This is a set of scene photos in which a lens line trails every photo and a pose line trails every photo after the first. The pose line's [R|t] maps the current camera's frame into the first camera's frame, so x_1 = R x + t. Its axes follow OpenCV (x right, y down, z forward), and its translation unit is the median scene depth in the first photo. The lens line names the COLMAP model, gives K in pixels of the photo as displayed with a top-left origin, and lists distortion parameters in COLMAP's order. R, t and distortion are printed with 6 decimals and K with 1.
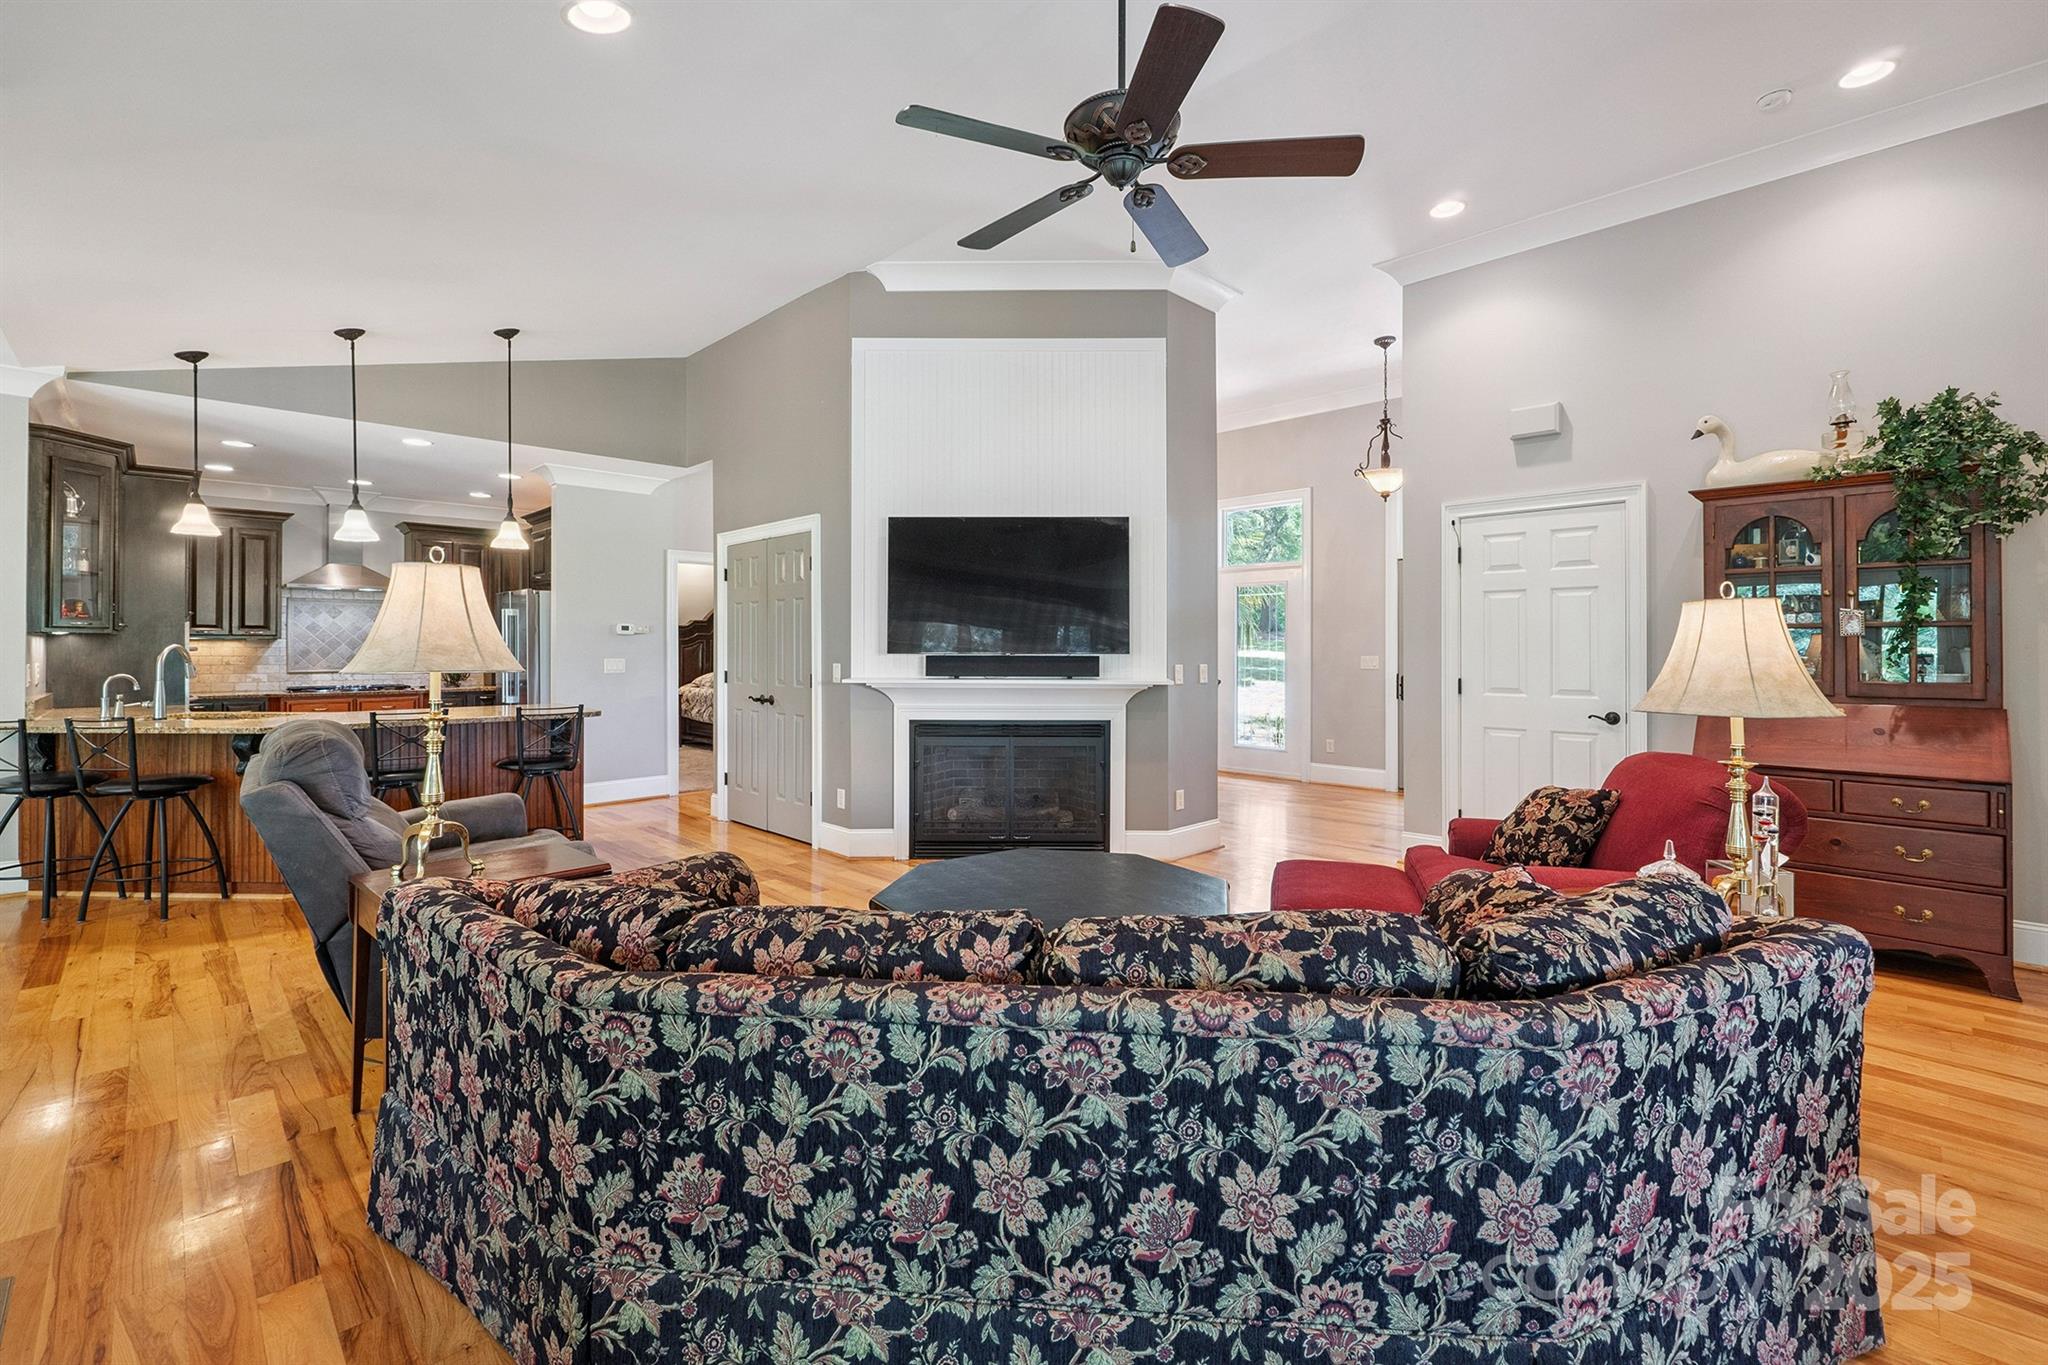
lens RADIAL K [[881.2, 0, 1010.0], [0, 881.2, 647.2], [0, 0, 1]] dist [-0.006388, 0.000405]
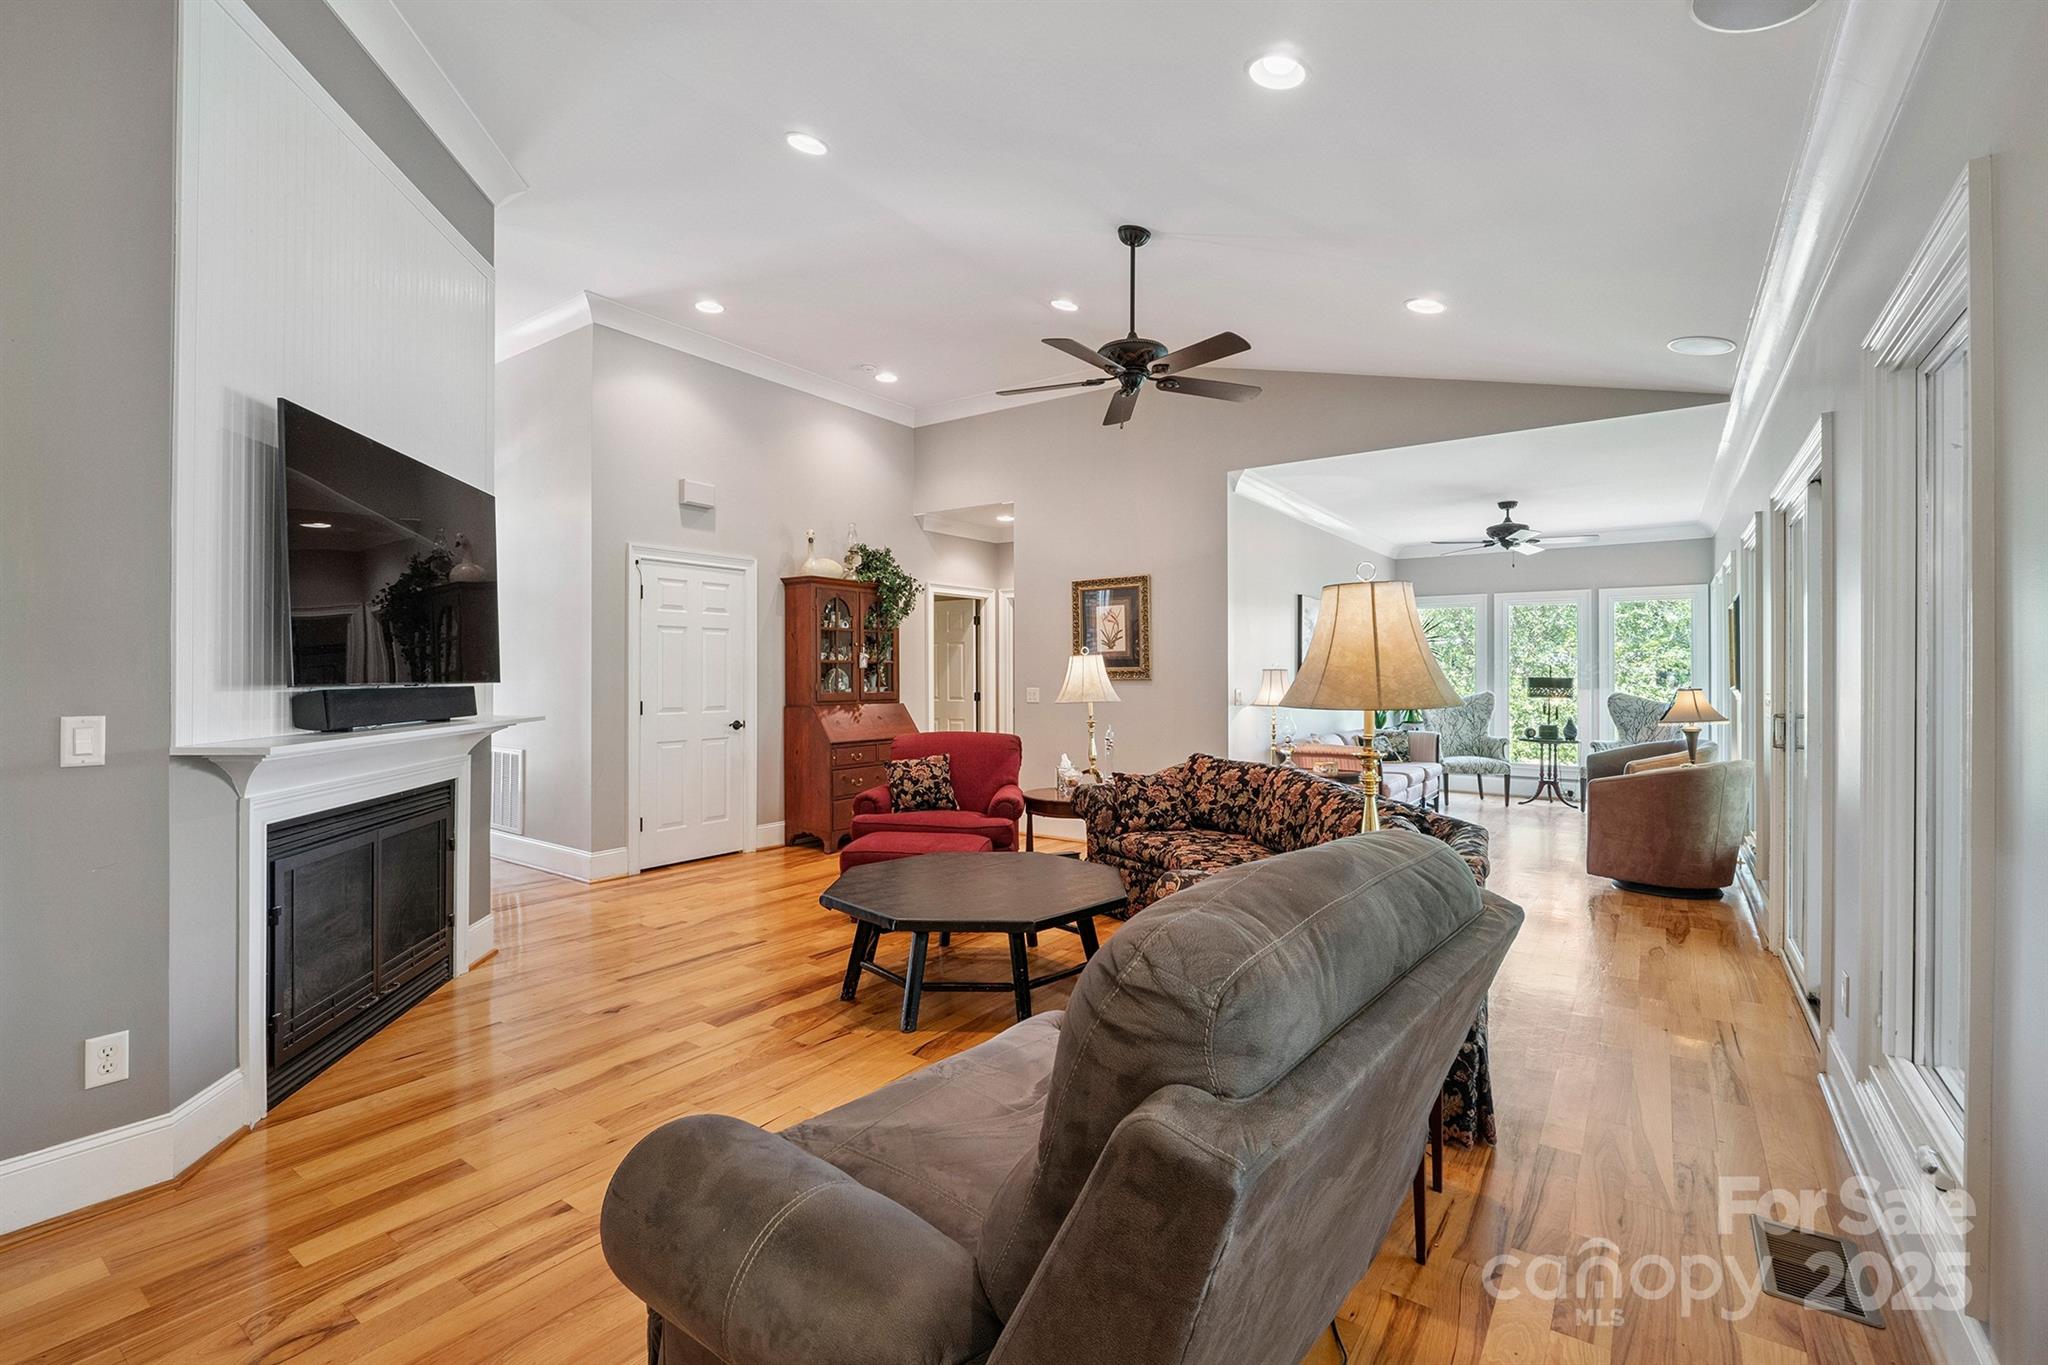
lens RADIAL K [[881.2, 0, 1030.8], [0, 881.2, 670.5], [0, 0, 1]] dist [-0.006388, 0.000405]
pose [[-0.170110, 0.004393, 0.985415, -0.716228], [-0.006973, 0.999960, -0.005662, -0.000870], [-0.985400, -0.007834, -0.170073, 0.734319]]
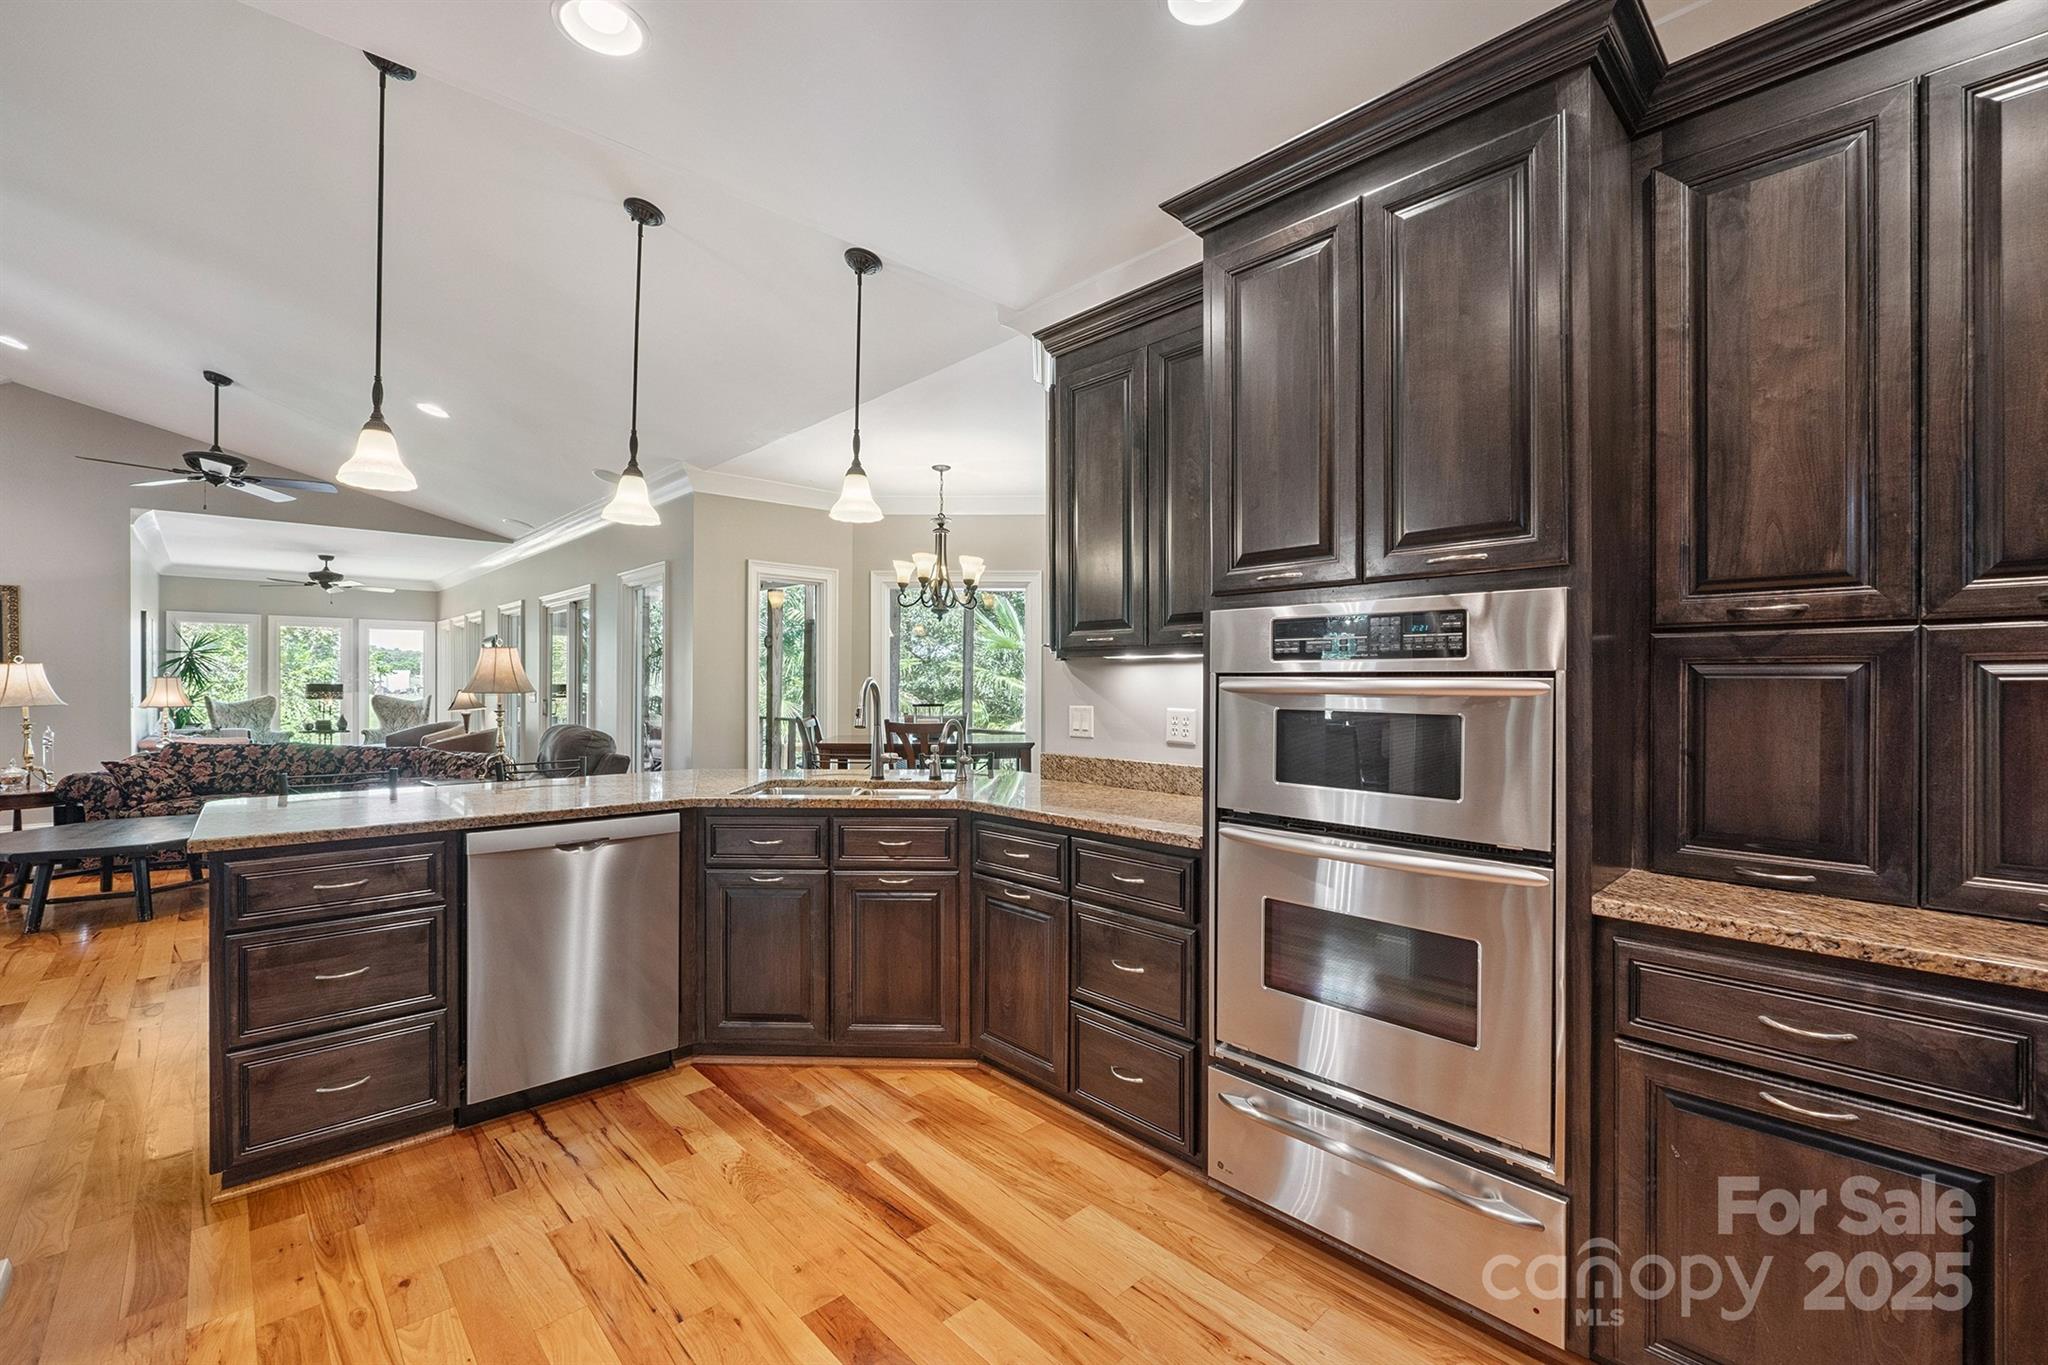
lens RADIAL K [[881.2, 0, 1024.0], [0, 881.2, 681.0], [0, 0, 1]] dist [-0.006388, 0.000405]
pose [[-0.999722, 0.001131, 0.023563, -1.077619], [0.000933, 0.999964, -0.008398, 0.009942], [-0.023572, -0.008374, -0.999687, 1.748699]]
